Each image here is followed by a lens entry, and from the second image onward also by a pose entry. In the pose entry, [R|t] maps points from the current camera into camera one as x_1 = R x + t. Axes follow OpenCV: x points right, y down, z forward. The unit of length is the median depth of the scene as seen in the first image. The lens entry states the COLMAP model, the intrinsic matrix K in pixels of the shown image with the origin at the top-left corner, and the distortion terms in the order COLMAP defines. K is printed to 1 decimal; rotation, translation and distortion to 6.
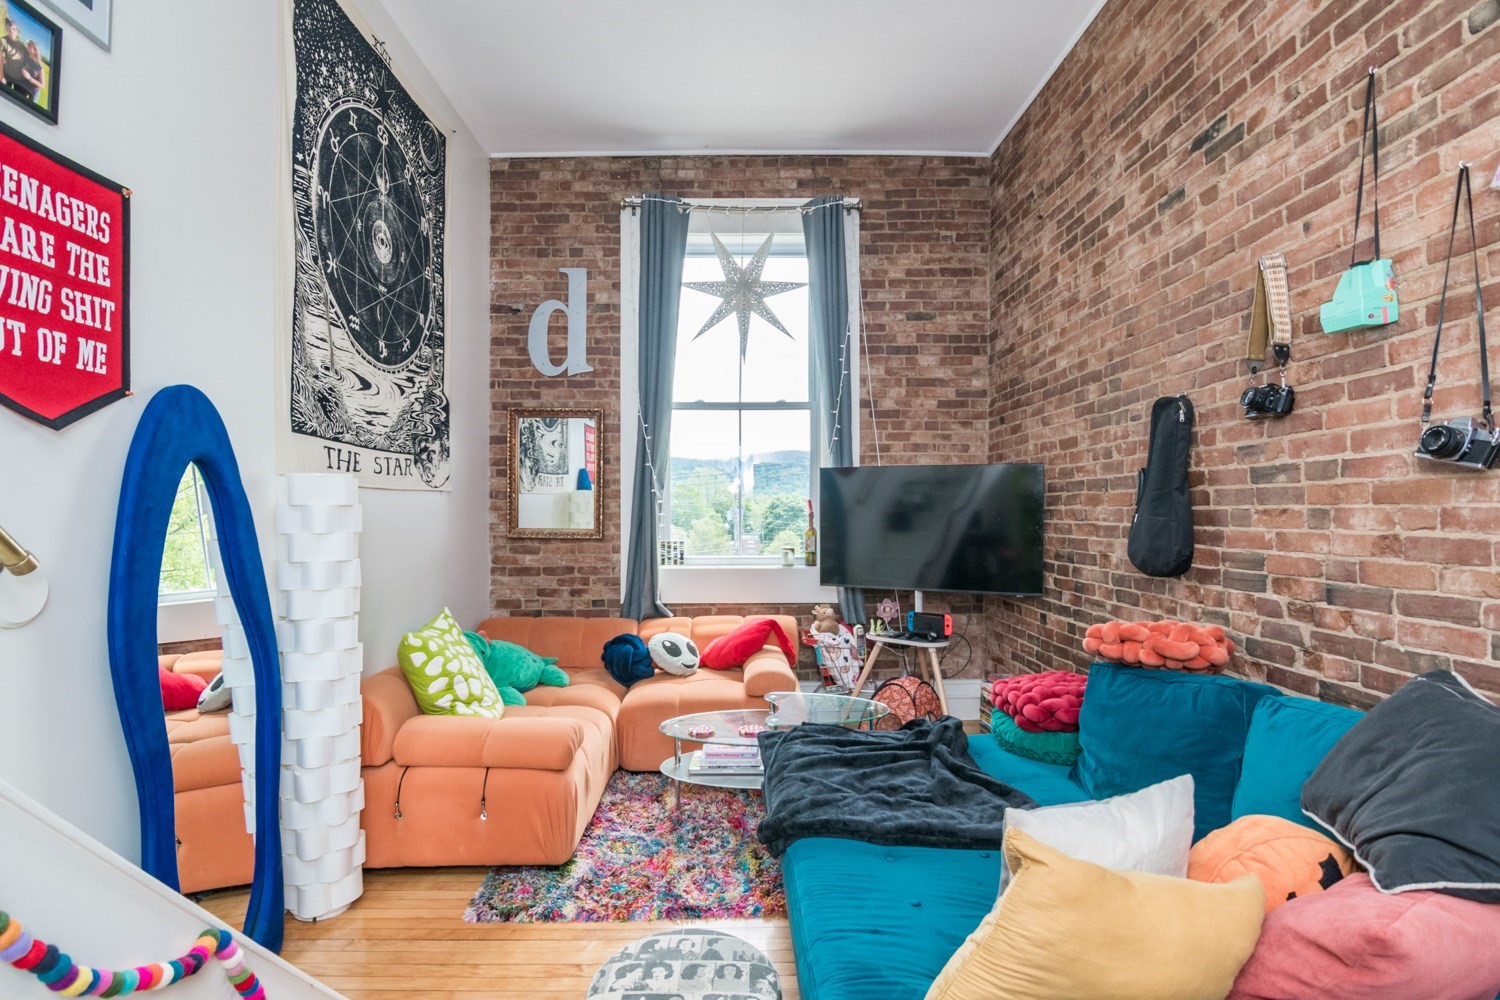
lens RADIAL K [[735.4, 0, 740.6], [0, 735.4, 549.8], [0, 0, 1]] dist [-0.006264, -0.003156]
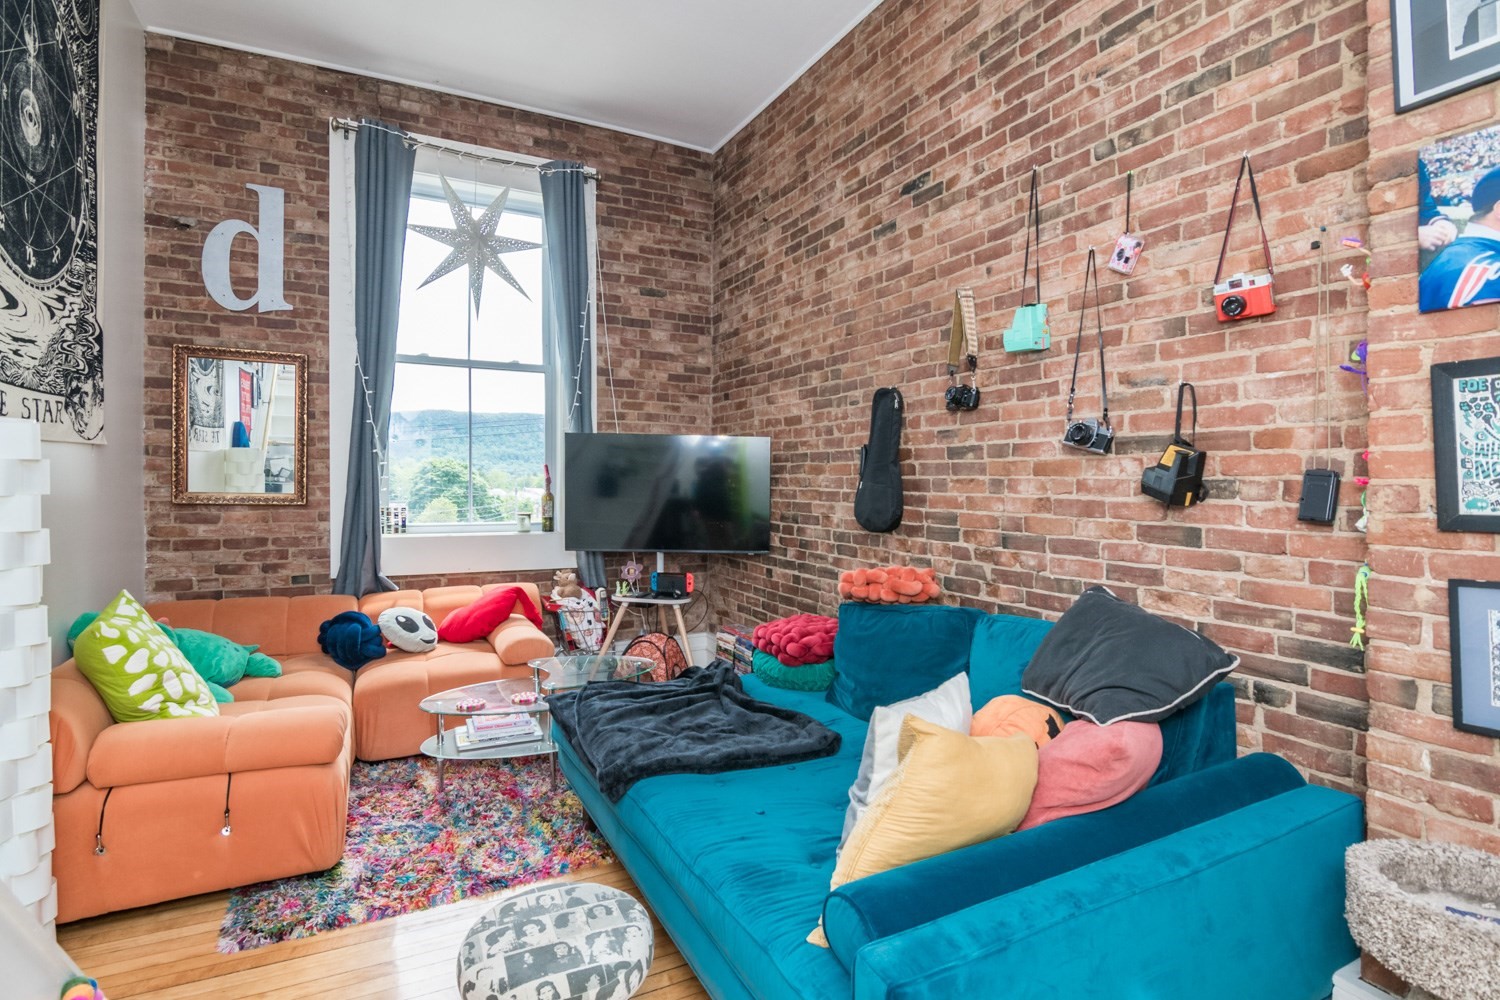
lens RADIAL K [[735.4, 0, 759.3], [0, 735.4, 525.1], [0, 0, 1]] dist [-0.006264, -0.003156]
pose [[0.895112, -0.015863, 0.445560, -0.142502], [0.010849, 0.999846, 0.013801, 0.004312], [-0.445710, -0.007520, 0.895146, -0.021781]]
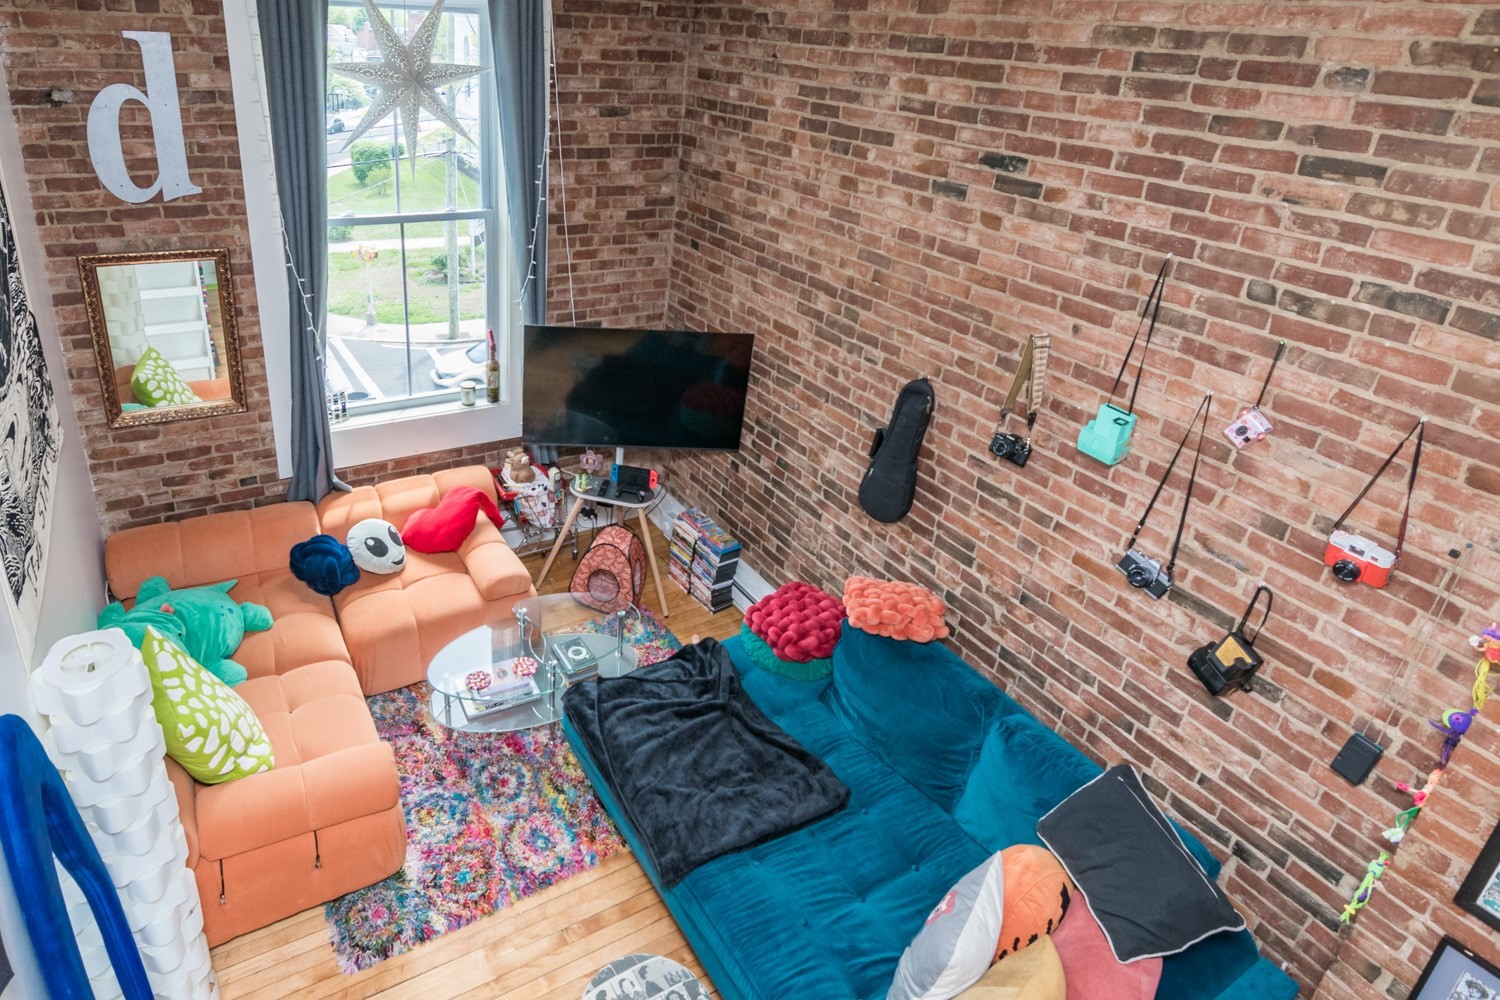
lens RADIAL K [[817.7, 0, 648.6], [0, 817.7, 488.1], [0, 0, 1]] dist [-0.009313, -0.001387]
pose [[0.887169, -0.152024, 0.435683, -0.297616], [-0.040636, 0.914765, 0.401938, -0.459327], [-0.459651, -0.374291, 0.805374, 0.099129]]
